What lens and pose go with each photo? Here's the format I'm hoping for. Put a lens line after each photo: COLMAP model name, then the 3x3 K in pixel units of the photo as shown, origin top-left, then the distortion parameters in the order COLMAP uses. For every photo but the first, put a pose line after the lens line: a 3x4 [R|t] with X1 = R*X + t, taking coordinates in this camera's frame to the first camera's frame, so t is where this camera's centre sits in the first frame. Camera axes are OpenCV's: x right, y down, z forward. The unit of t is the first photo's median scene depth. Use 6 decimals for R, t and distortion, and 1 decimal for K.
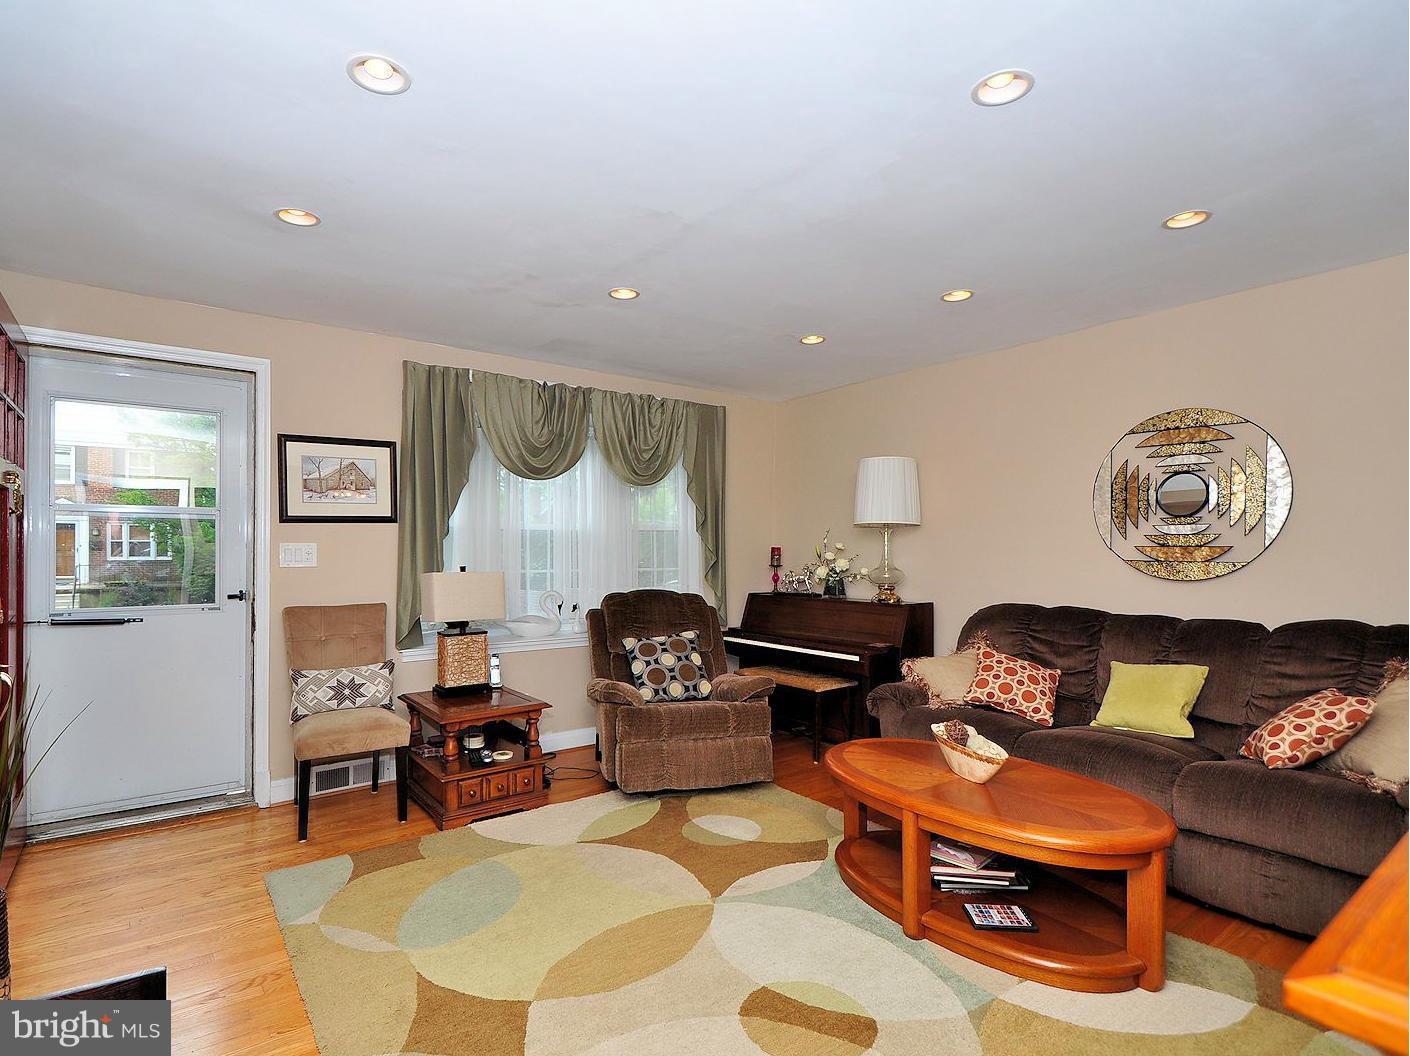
lens RADIAL K [[709.8, 0, 708.0], [0, 709.8, 535.3], [0, 0, 1]] dist [0.007019, -0.009206]
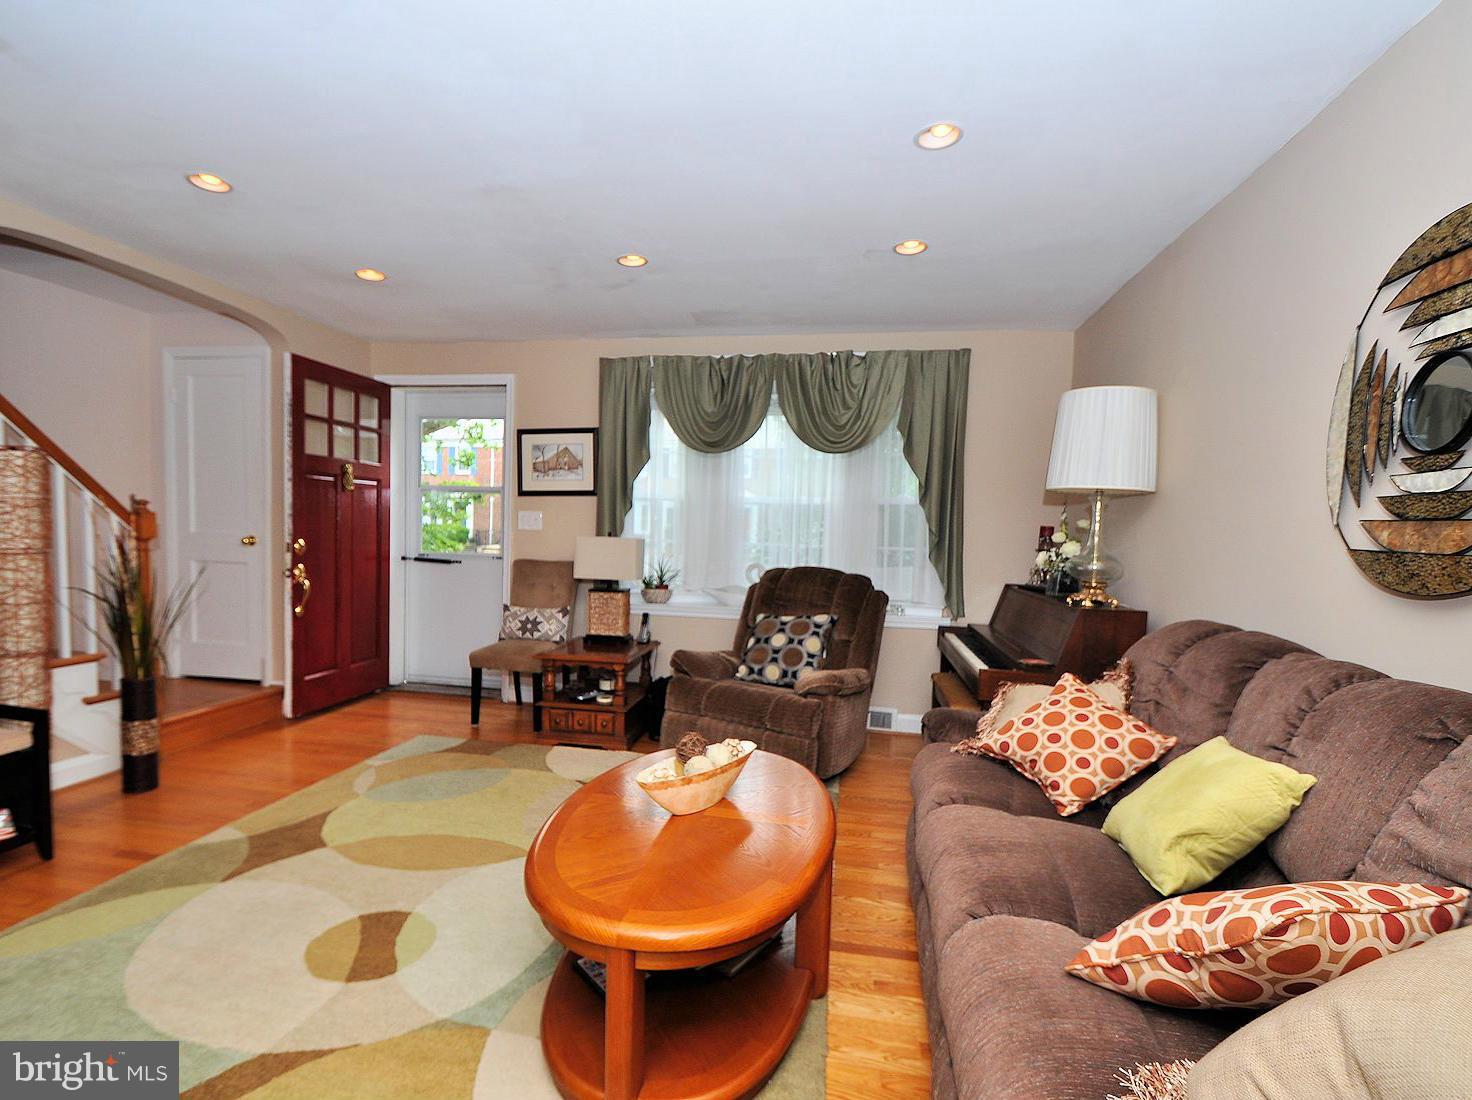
lens RADIAL K [[741.0, 0, 746.1], [0, 741.0, 554.7], [0, 0, 1]] dist [0.007019, -0.009206]
pose [[0.678386, 0.043968, -0.733389, 0.696650], [-0.010358, 0.998681, 0.050291, 0.017476], [0.734633, -0.026520, 0.677946, 0.355294]]
